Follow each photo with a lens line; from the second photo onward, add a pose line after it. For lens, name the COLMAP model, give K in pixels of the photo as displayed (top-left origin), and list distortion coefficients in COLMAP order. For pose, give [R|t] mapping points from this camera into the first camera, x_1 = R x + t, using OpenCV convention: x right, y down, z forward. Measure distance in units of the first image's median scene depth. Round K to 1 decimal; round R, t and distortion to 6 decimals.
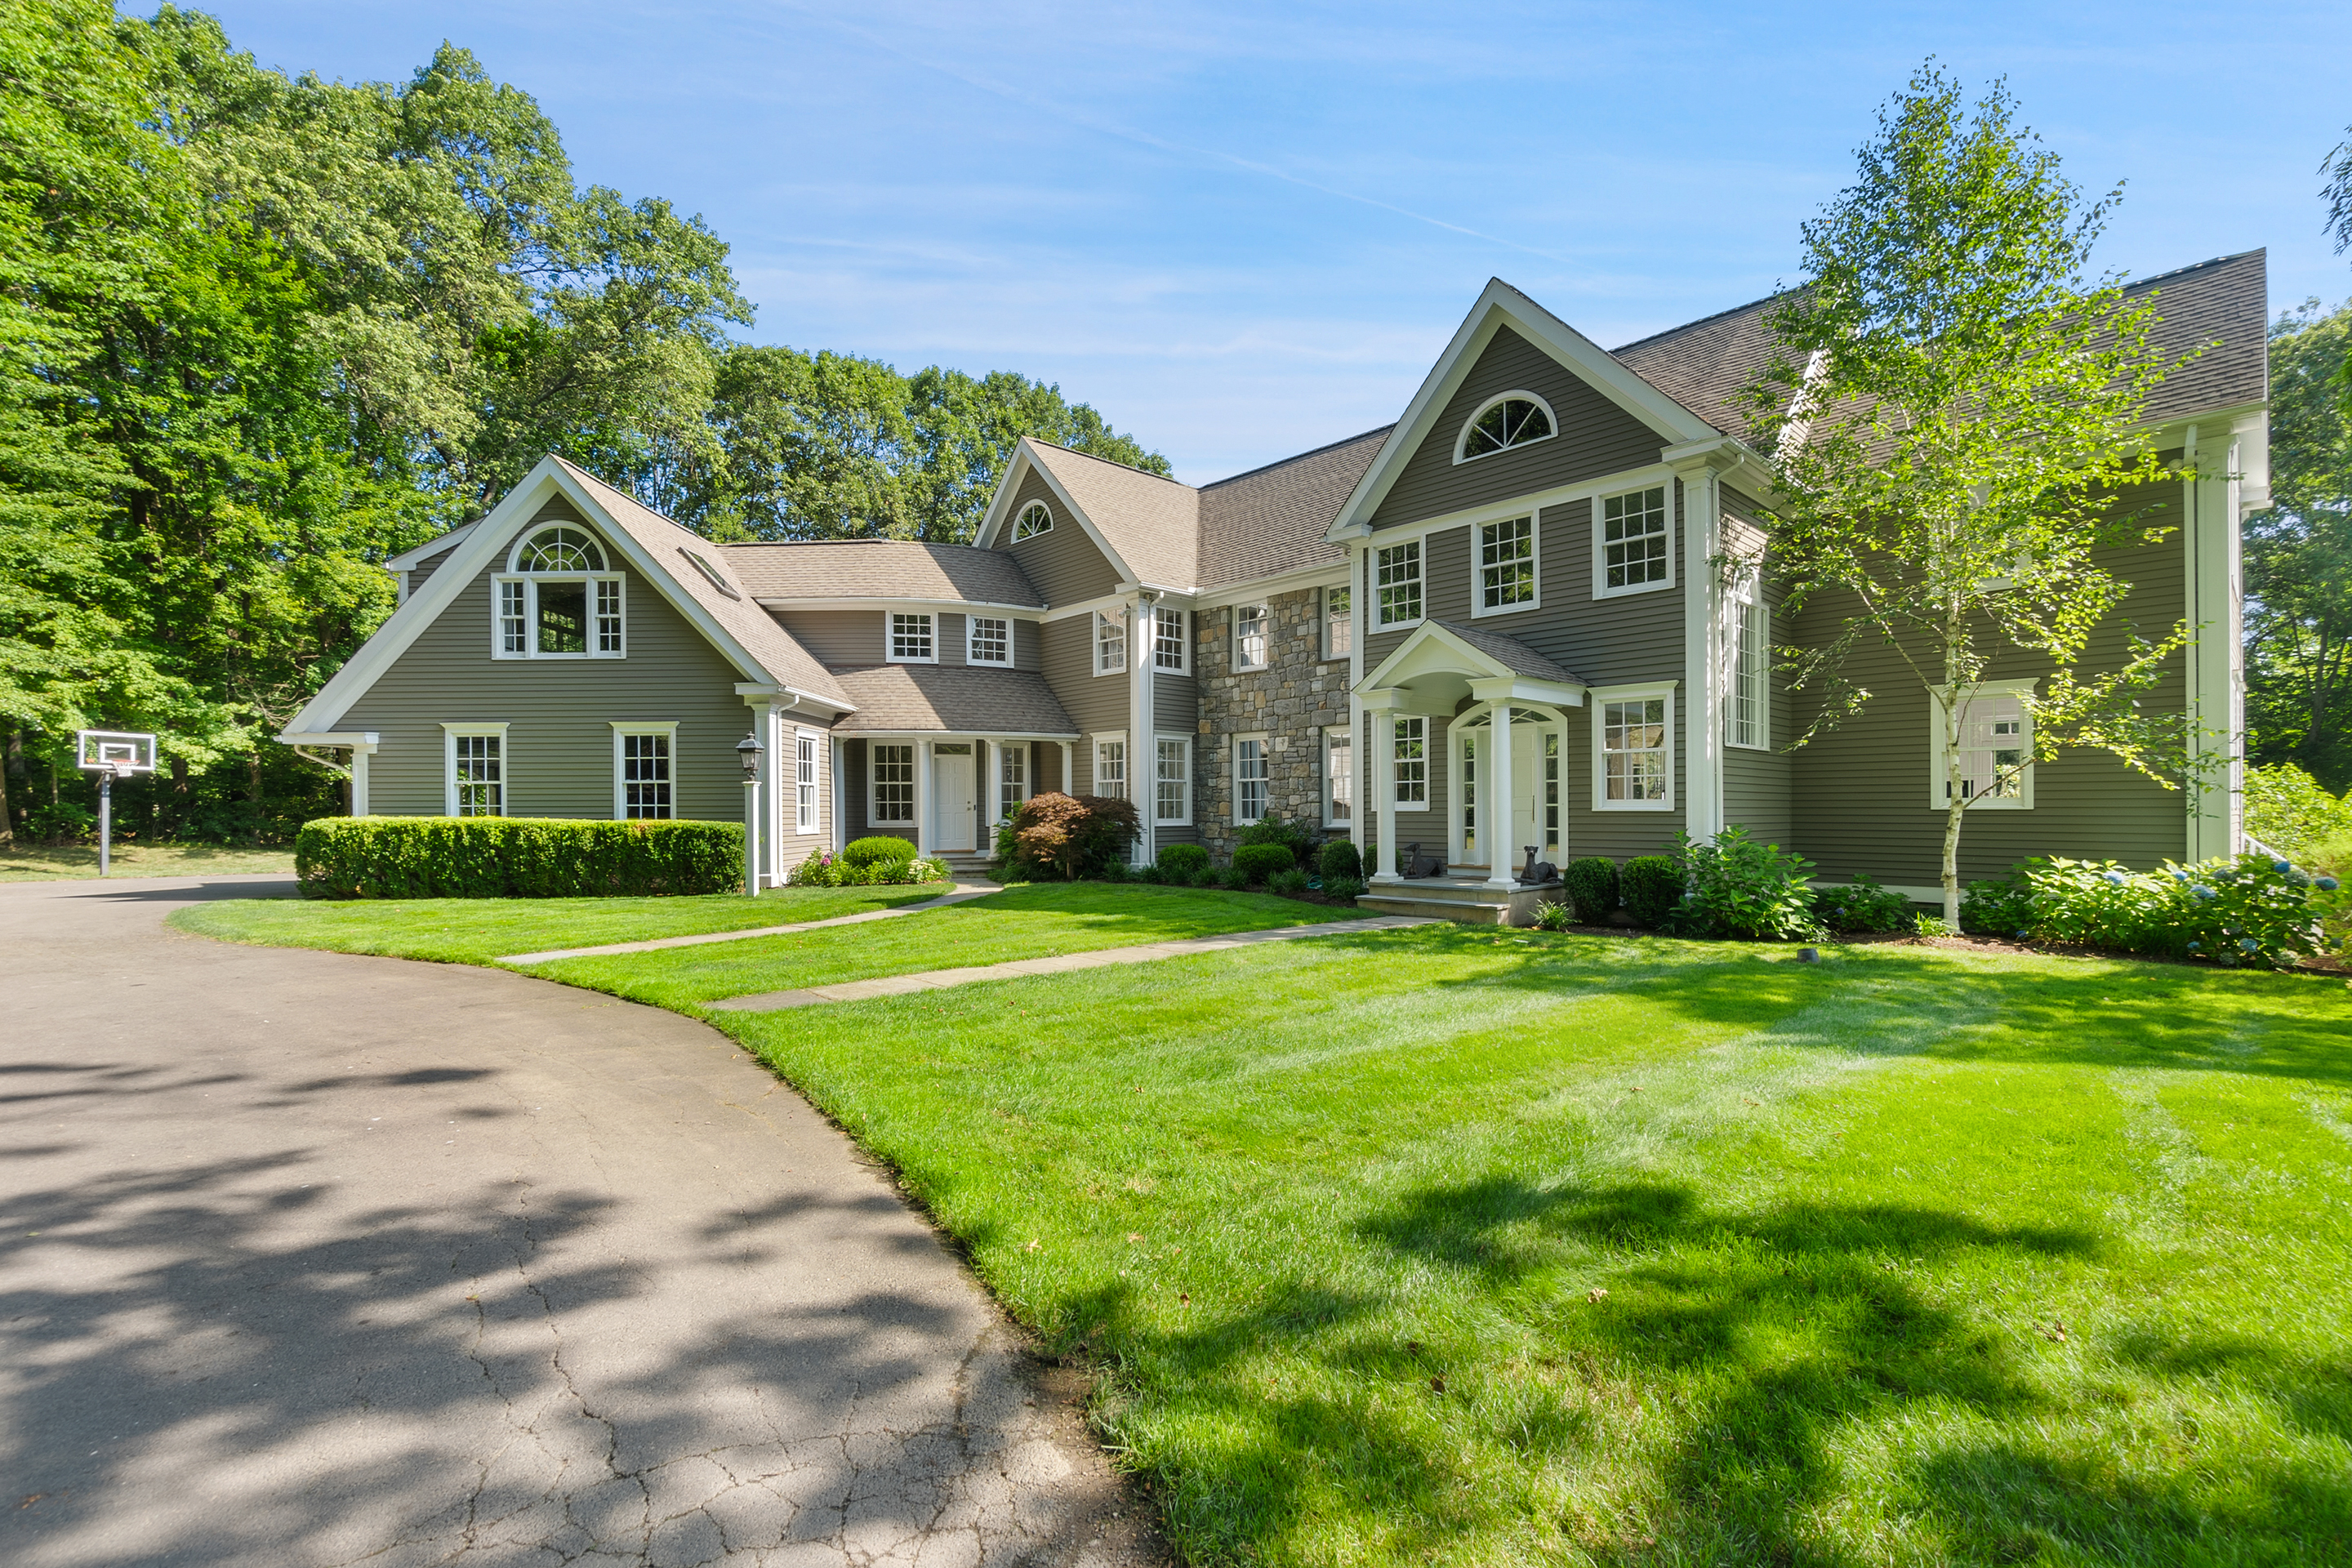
lens RADIAL K [[1028.4, 0, 1180.7], [0, 1028.4, 803.9], [0, 0, 1]] dist [-0.002065, -0.000195]
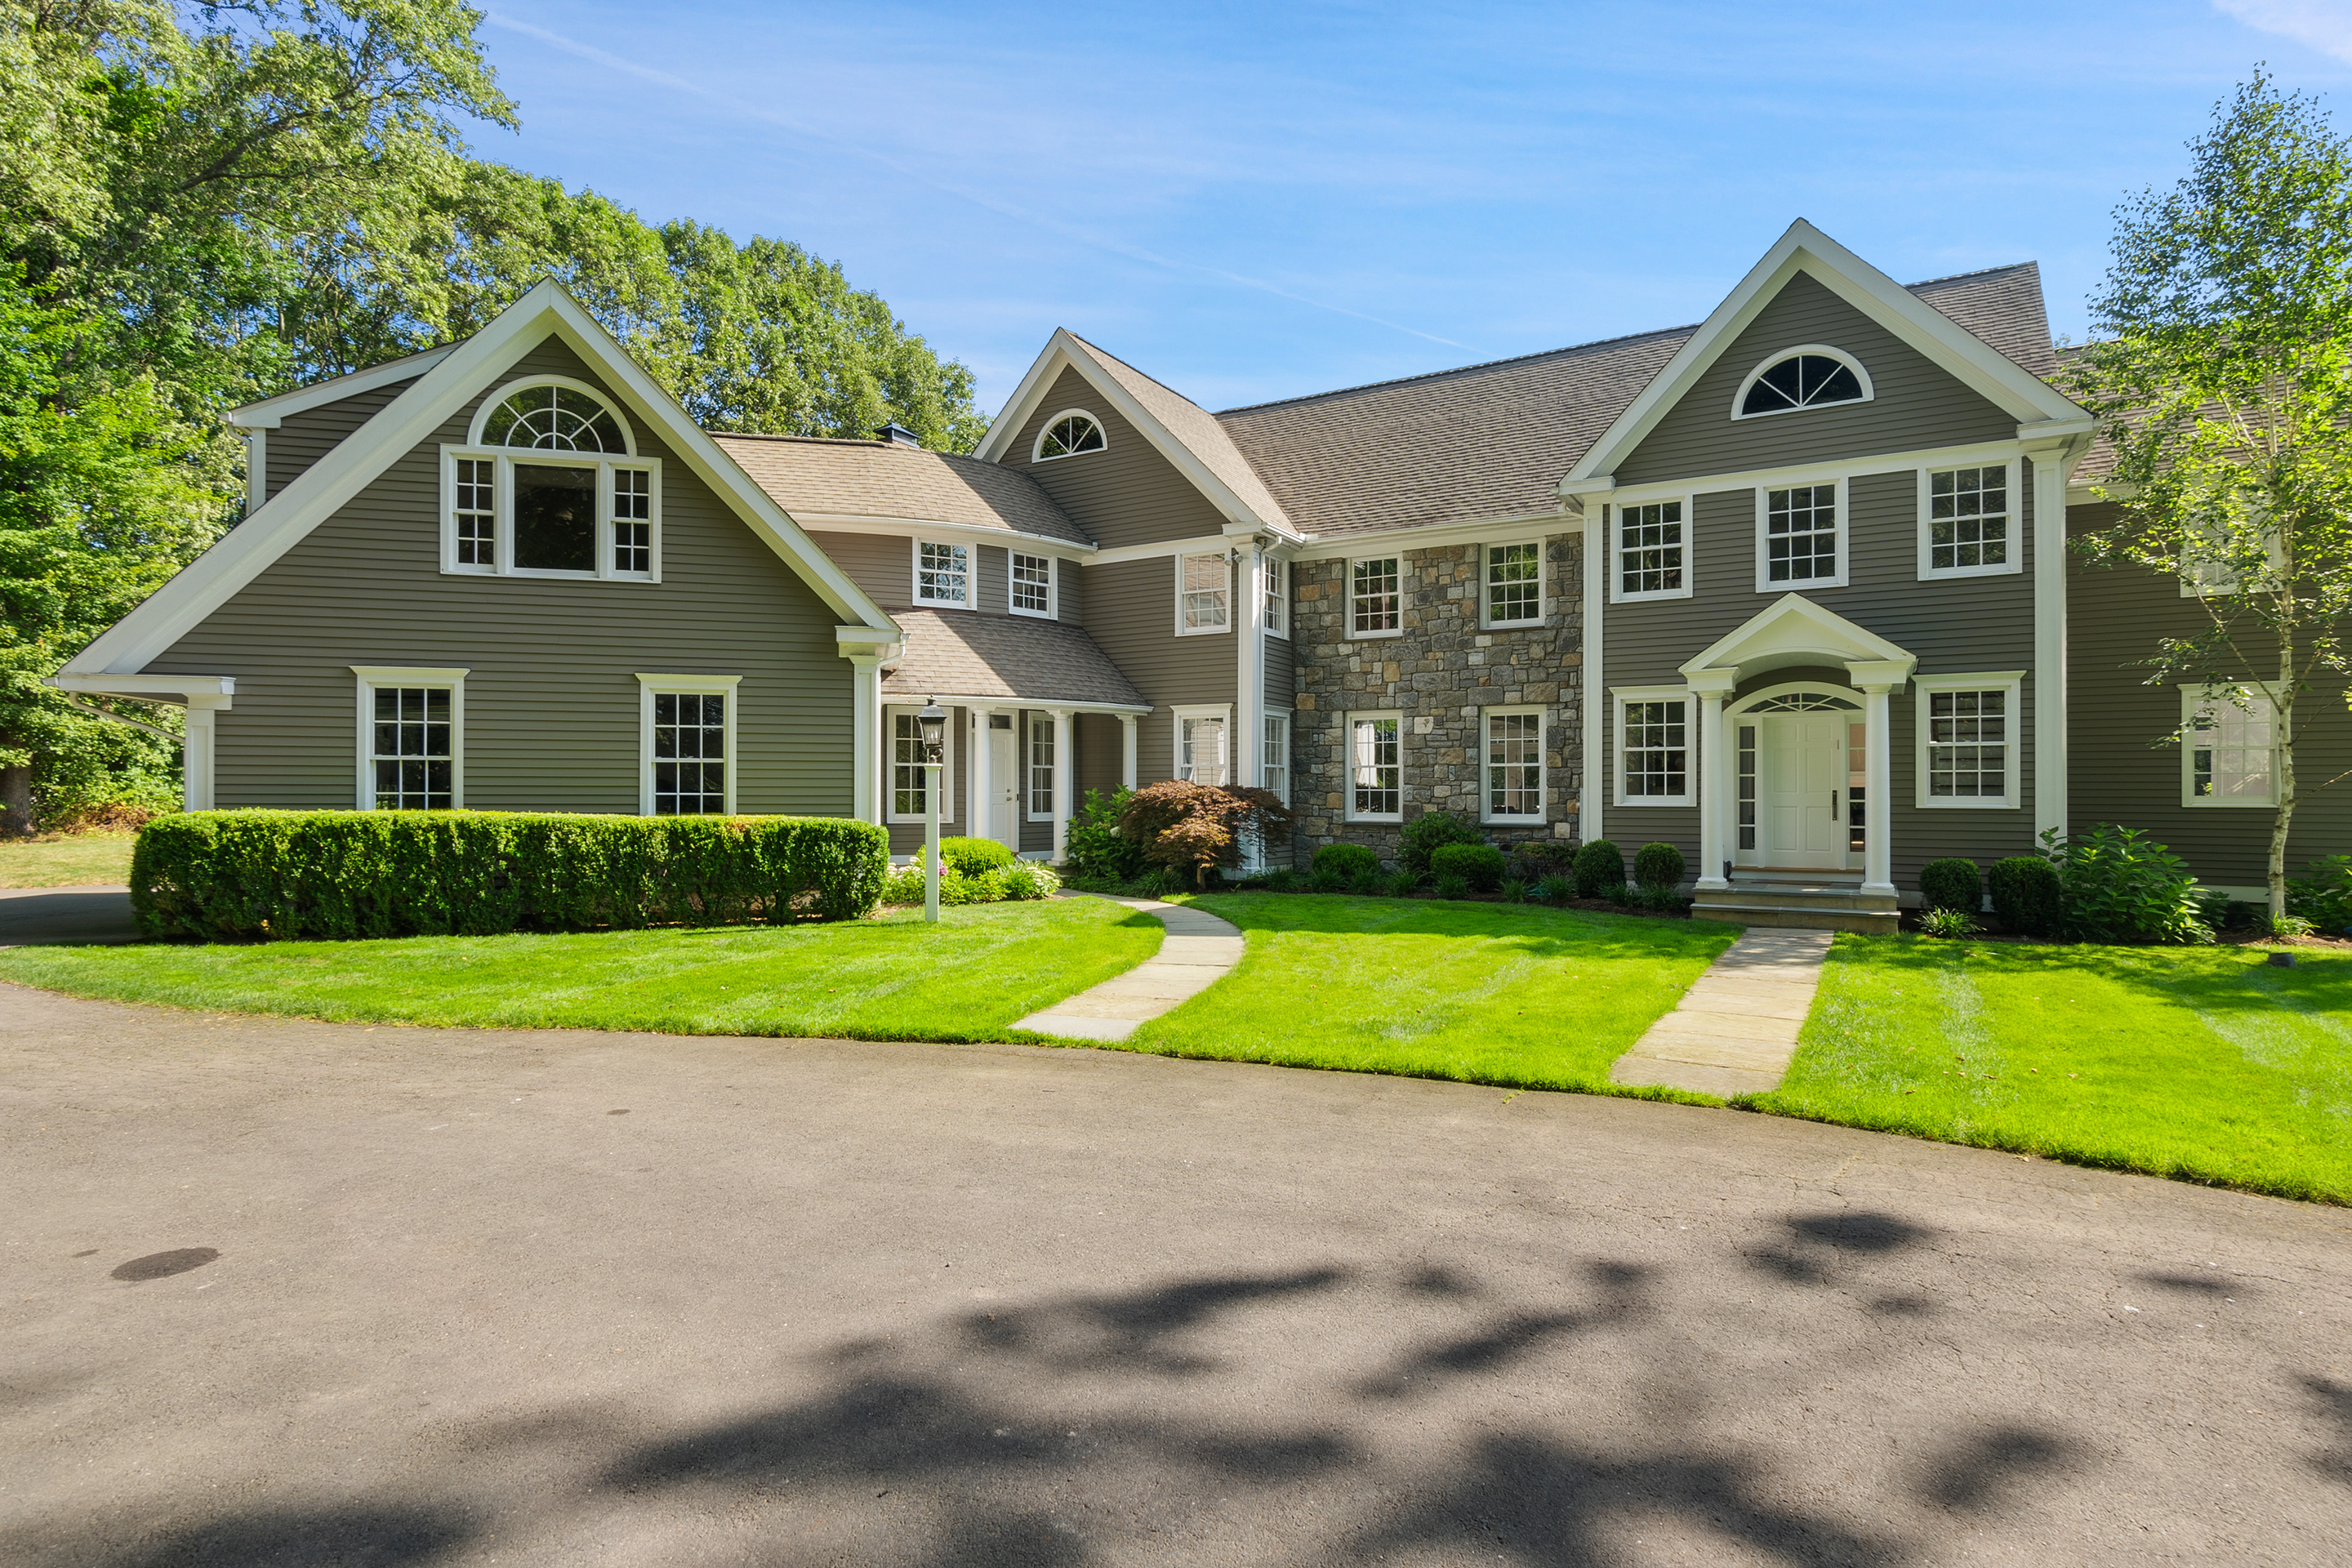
lens RADIAL K [[1197.7, 0, 1177.3], [0, 1197.7, 779.3], [0, 0, 1]] dist [-0.002519, -0.000324]
pose [[0.959291, 0.009337, 0.282265, -0.429705], [-0.007390, 0.999941, -0.007963, -0.004561], [-0.282323, 0.005553, 0.959303, 0.122755]]
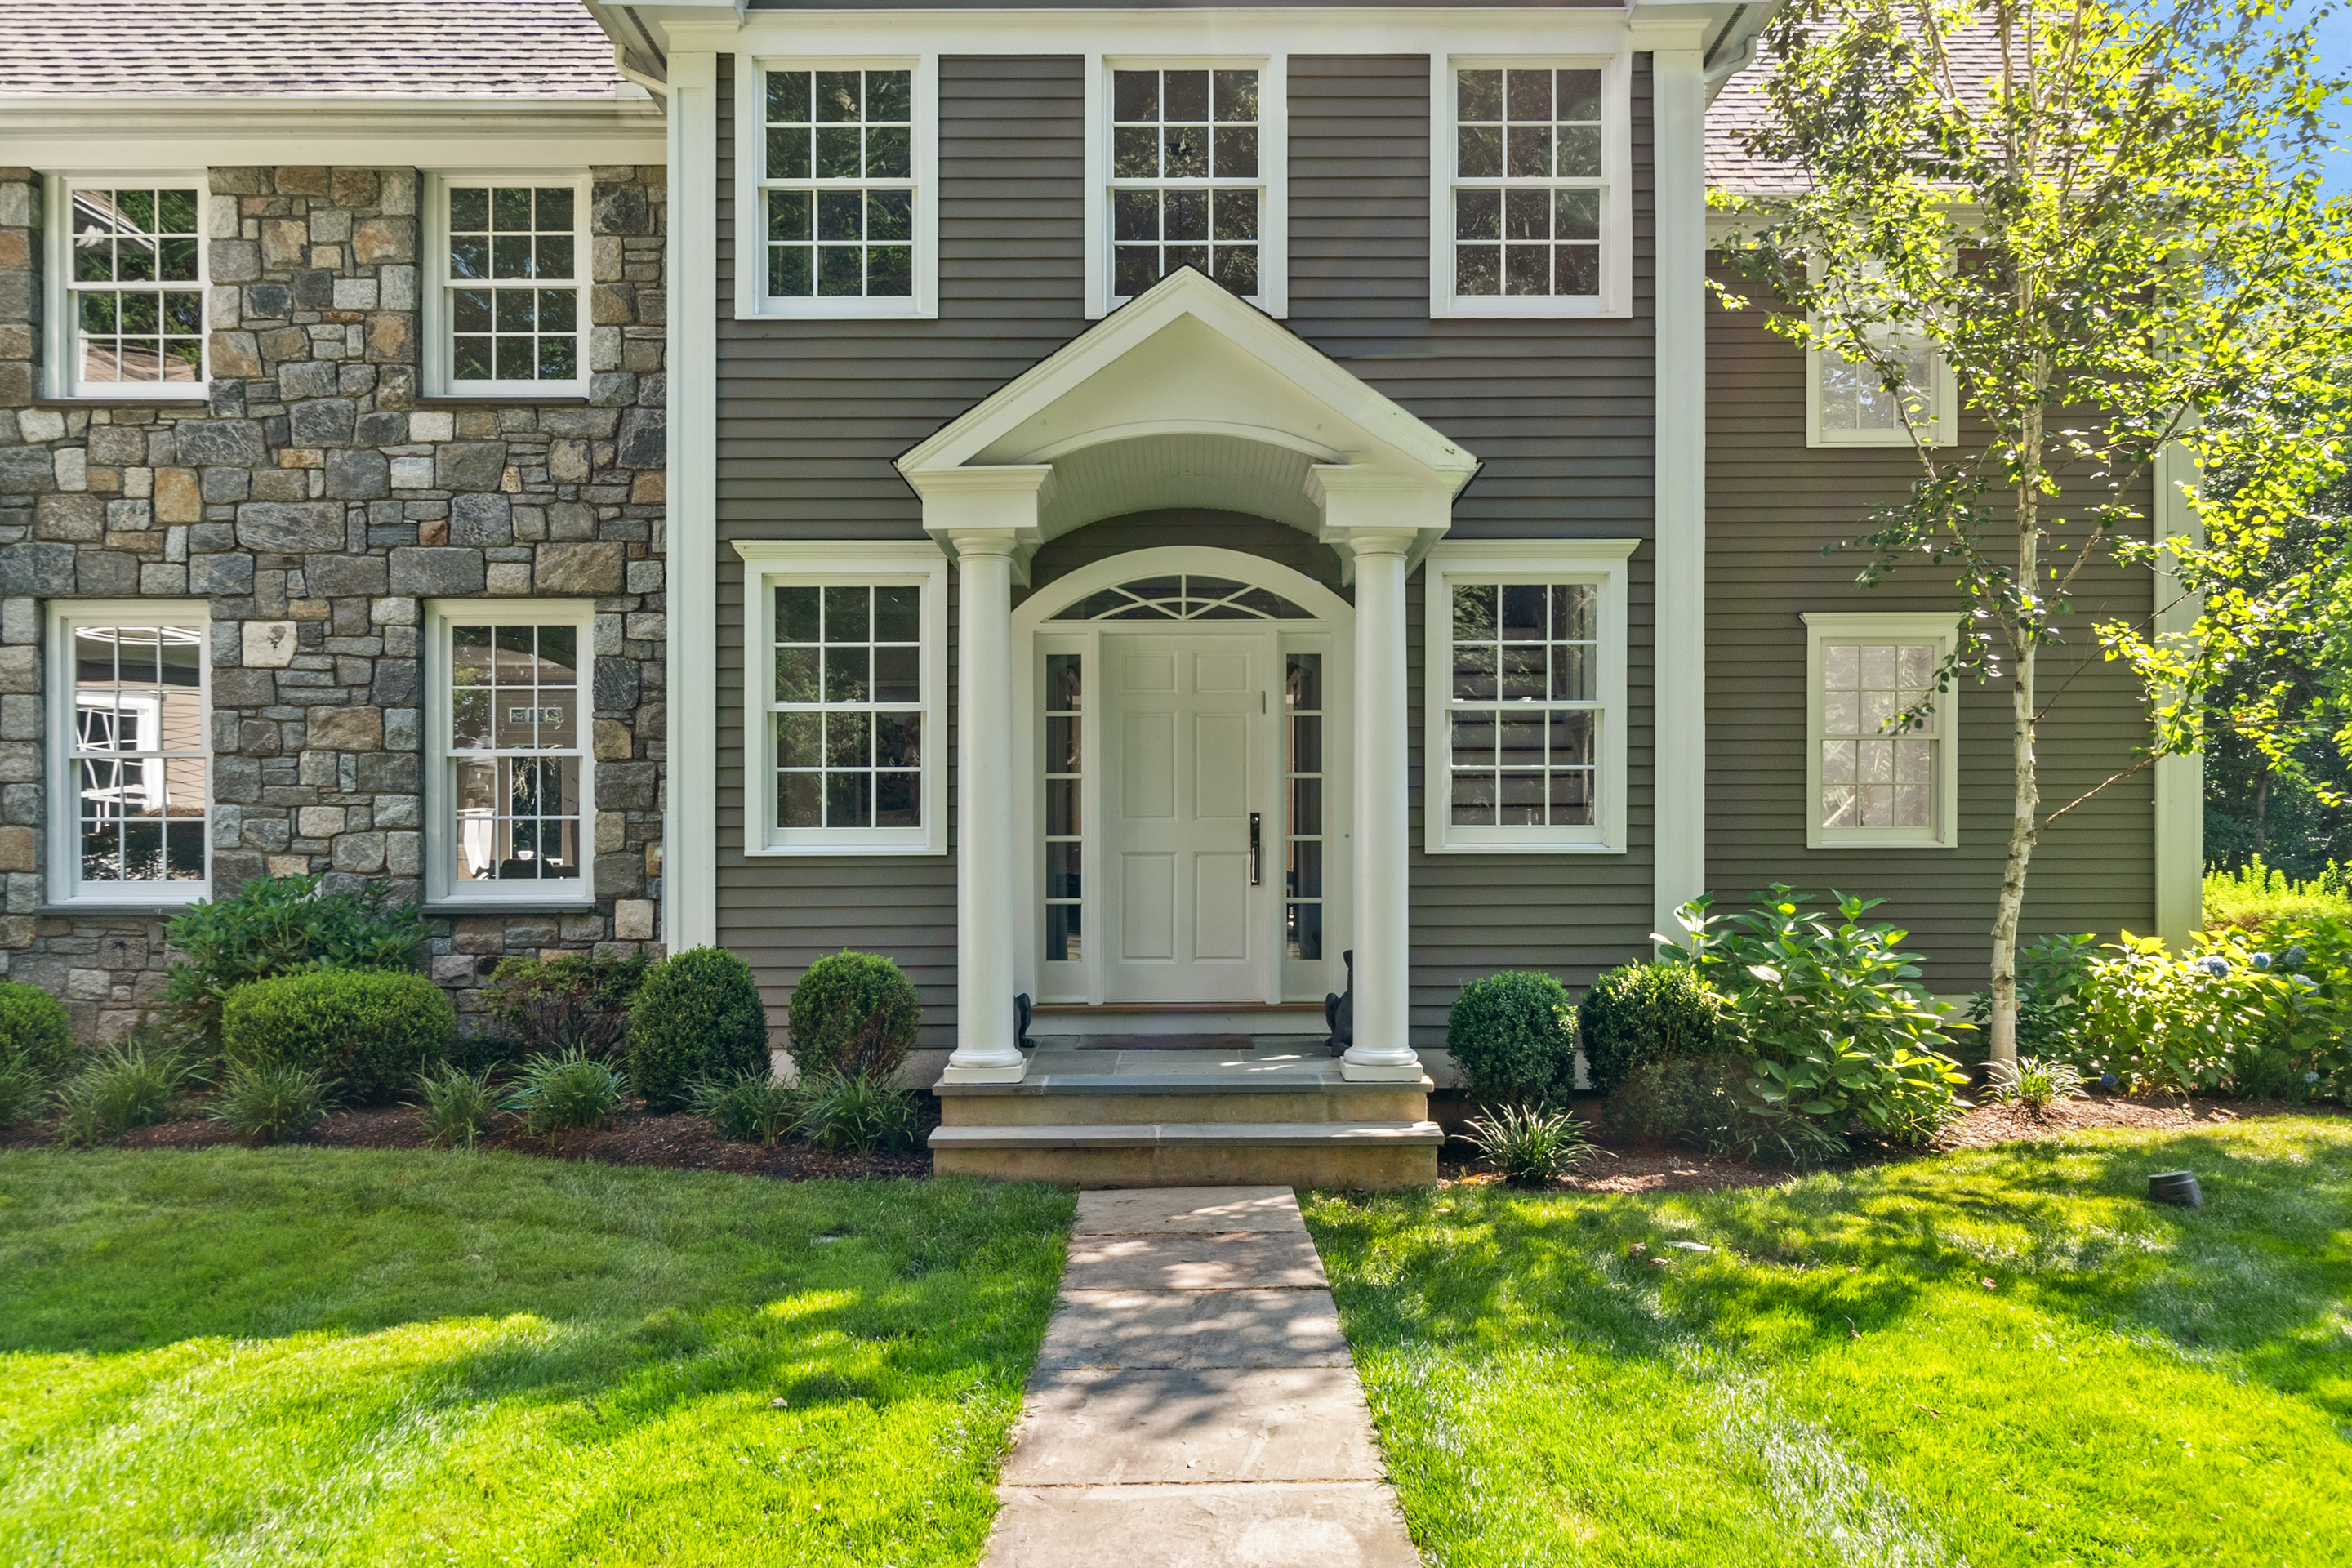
lens RADIAL K [[1864.1, 0, 1180.0], [0, 1864.1, 840.7], [0, 0, 1]] dist [0.001928, 0.005019]
pose [[0.685689, 0.002195, 0.727892, -0.145038], [-0.003601, 0.999993, 0.000376, 0.001360], [-0.727886, -0.002879, 0.685692, 0.459808]]
